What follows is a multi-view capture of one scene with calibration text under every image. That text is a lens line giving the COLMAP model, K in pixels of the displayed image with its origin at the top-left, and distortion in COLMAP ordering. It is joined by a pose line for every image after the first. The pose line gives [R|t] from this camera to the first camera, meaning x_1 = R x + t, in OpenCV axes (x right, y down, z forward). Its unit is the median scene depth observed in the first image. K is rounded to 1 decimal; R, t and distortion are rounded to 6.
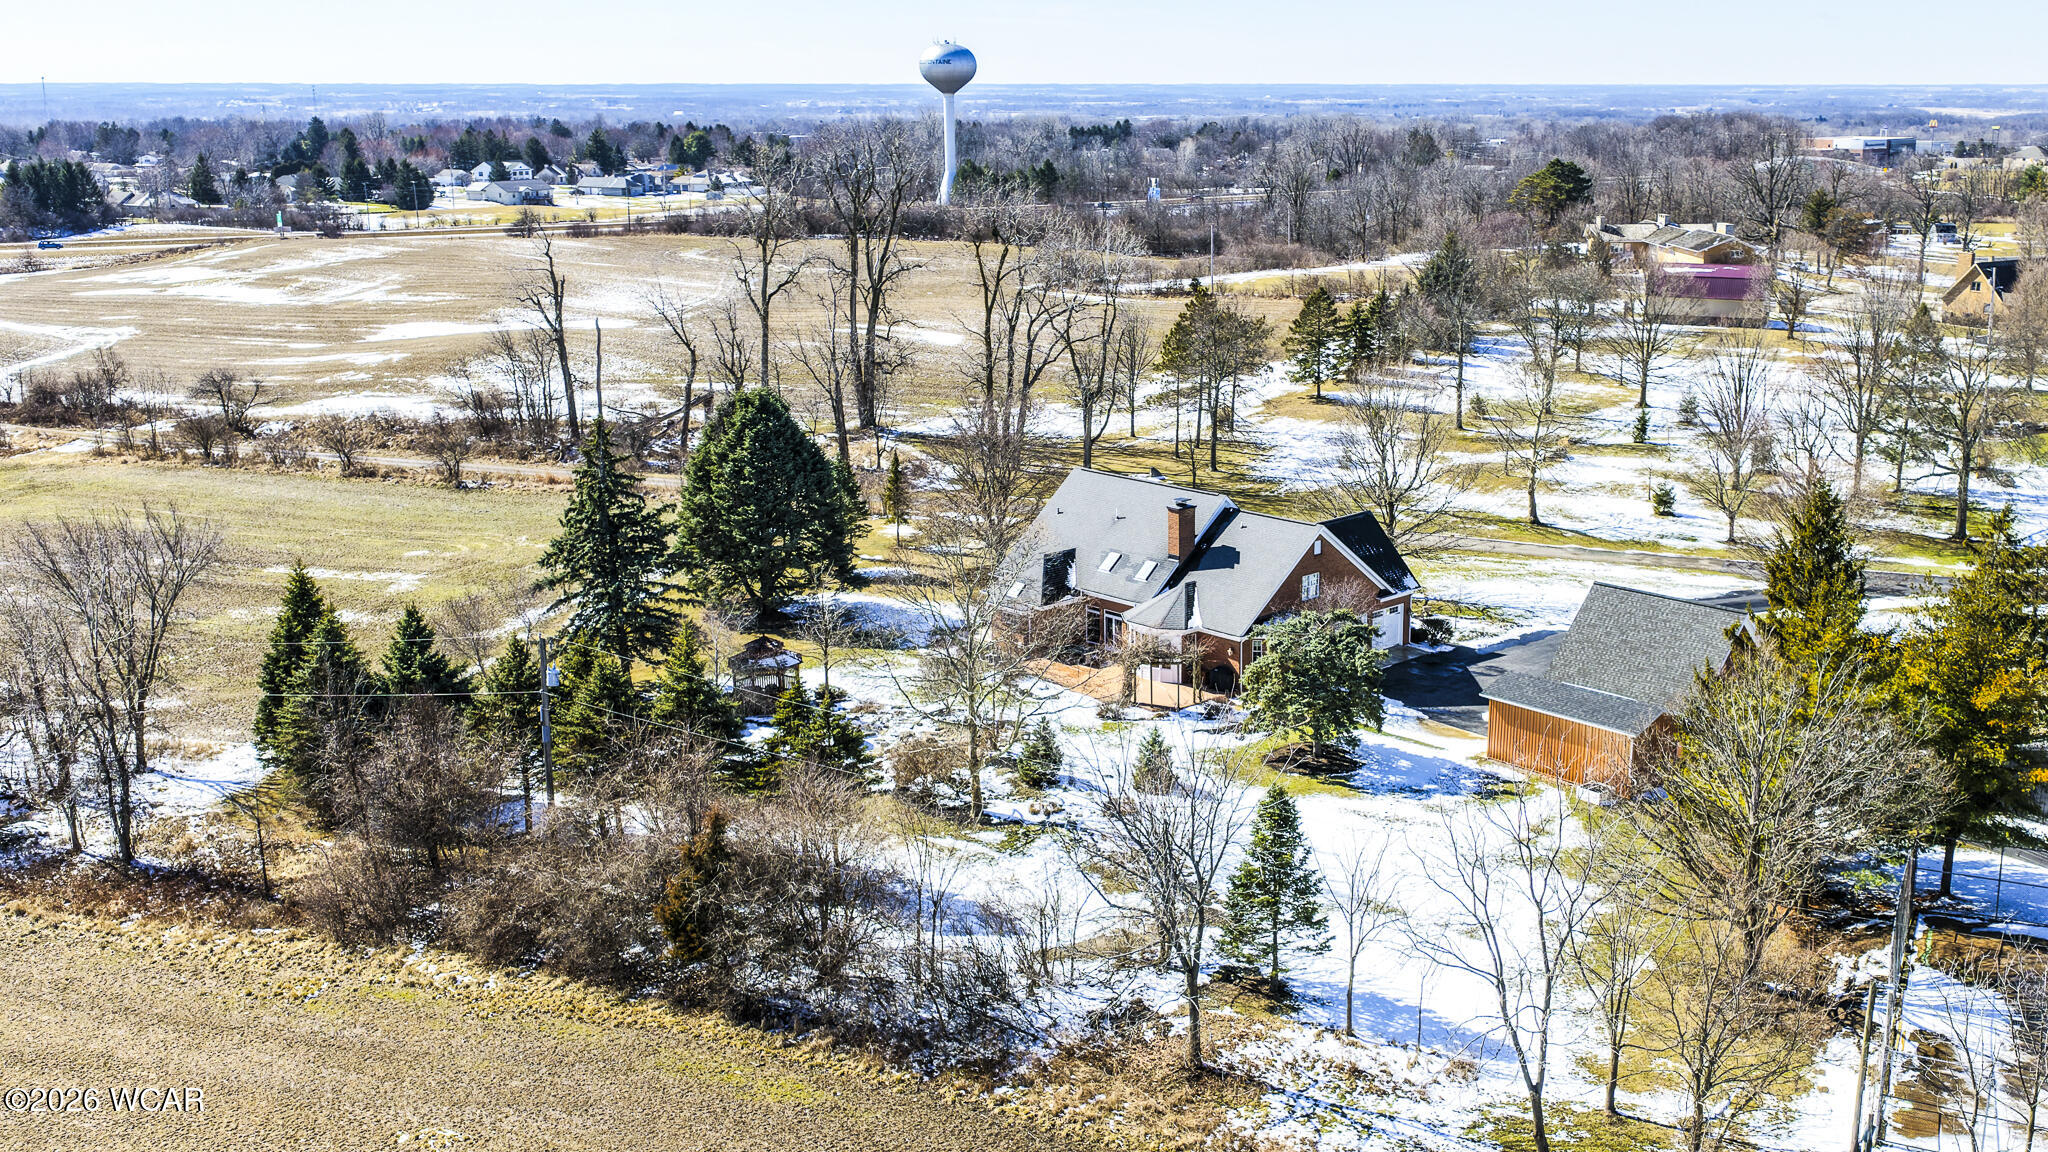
lens RADIAL K [[1749.7, 0, 1064.0], [0, 1749.7, 601.4], [0, 0, 1]] dist [0.002821, 0.013395]
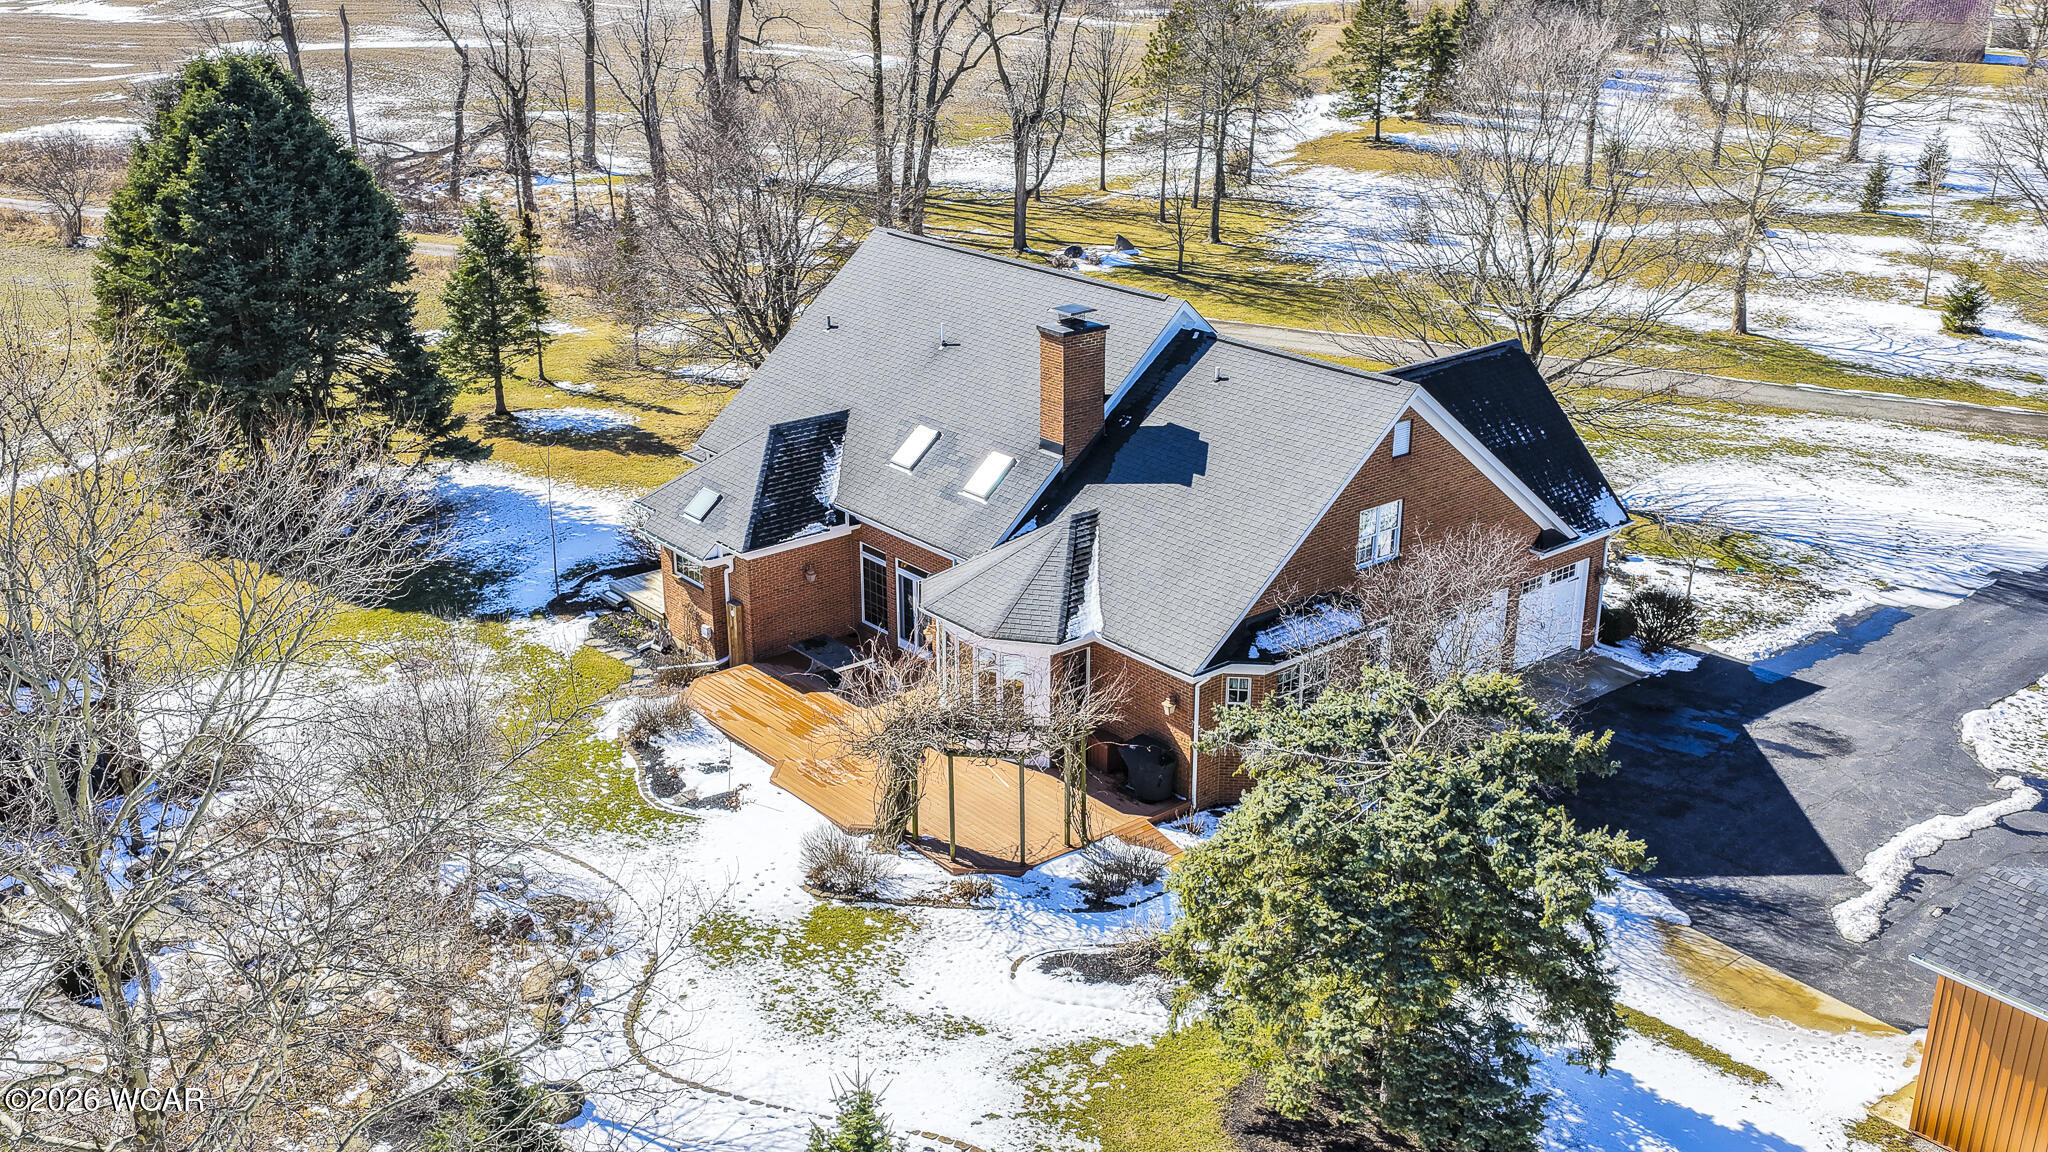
lens RADIAL K [[1749.7, 0, 989.2], [0, 1749.7, 537.8], [0, 0, 1]] dist [0.002821, 0.013395]
pose [[0.997984, 0.029233, -0.056330, 0.067638], [-0.023832, 0.995261, 0.094273, -0.040353], [0.058819, -0.092740, 0.993952, 0.544633]]
